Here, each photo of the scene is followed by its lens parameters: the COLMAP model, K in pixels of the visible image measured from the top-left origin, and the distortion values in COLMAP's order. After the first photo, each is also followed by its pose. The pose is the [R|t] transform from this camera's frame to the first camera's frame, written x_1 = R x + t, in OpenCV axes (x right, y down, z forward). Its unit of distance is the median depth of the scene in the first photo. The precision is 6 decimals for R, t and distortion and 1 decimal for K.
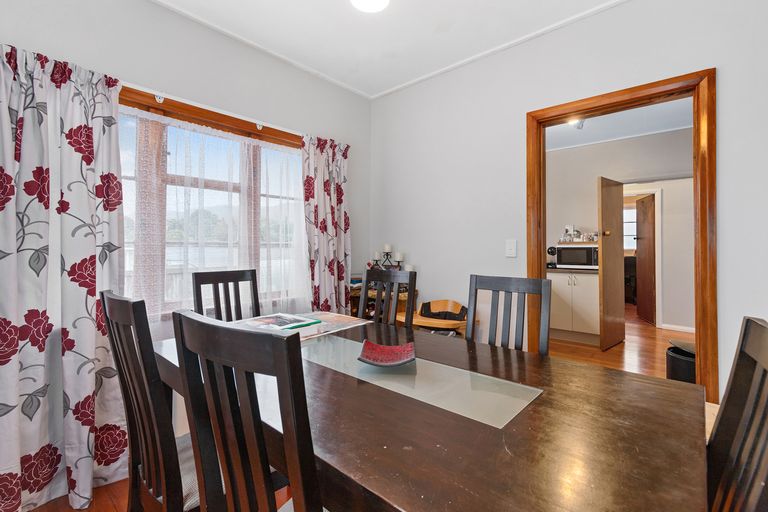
lens RADIAL K [[350.7, 0, 384.9], [0, 350.7, 244.2], [0, 0, 1]] dist [-0.001862, -0.000283]
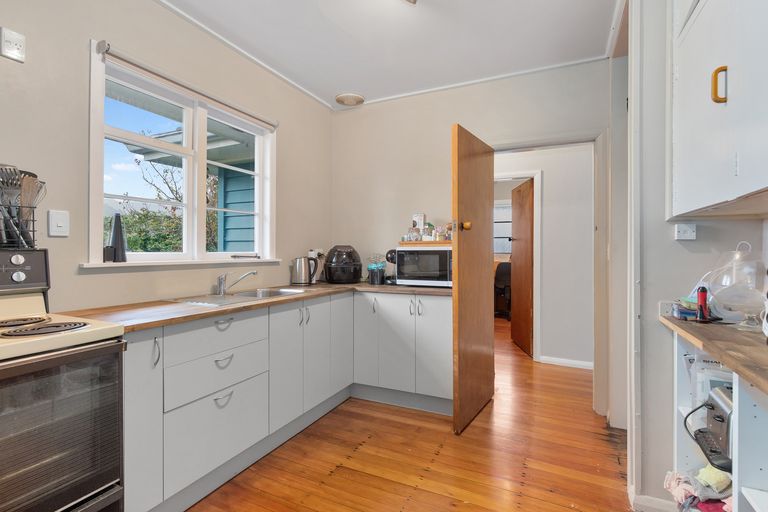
lens RADIAL K [[365.7, 0, 384.0], [0, 365.7, 256.0], [0, 0, 1]] dist [0.001279, -0.000108]
pose [[0.959263, -0.000544, 0.282512, 0.294054], [-0.004978, 0.999810, 0.018826, 0.007045], [-0.282469, -0.019465, 0.959079, 0.406330]]
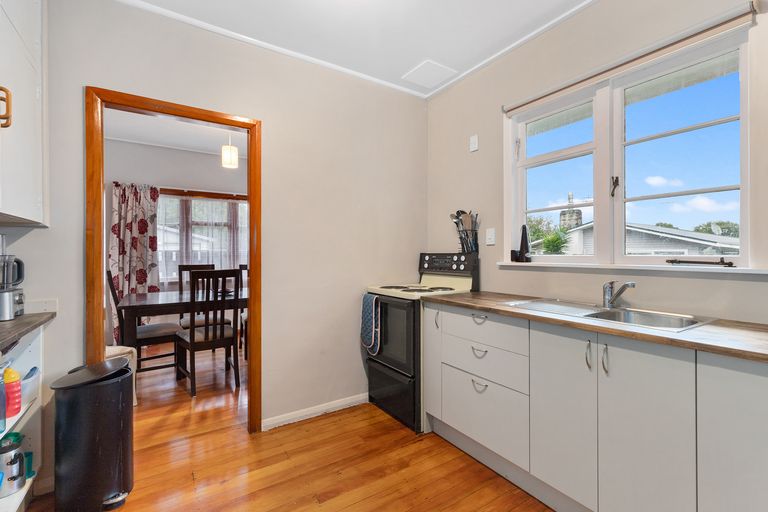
lens RADIAL K [[347.6, 0, 384.0], [0, 347.6, 256.0], [0, 0, 1]] dist [0.000428, 0.000039]
pose [[-0.259820, 0.007230, -0.965630, 1.038562], [0.007370, 0.999958, 0.005504, 0.012018], [0.965629, -0.005687, -0.259862, 1.234427]]
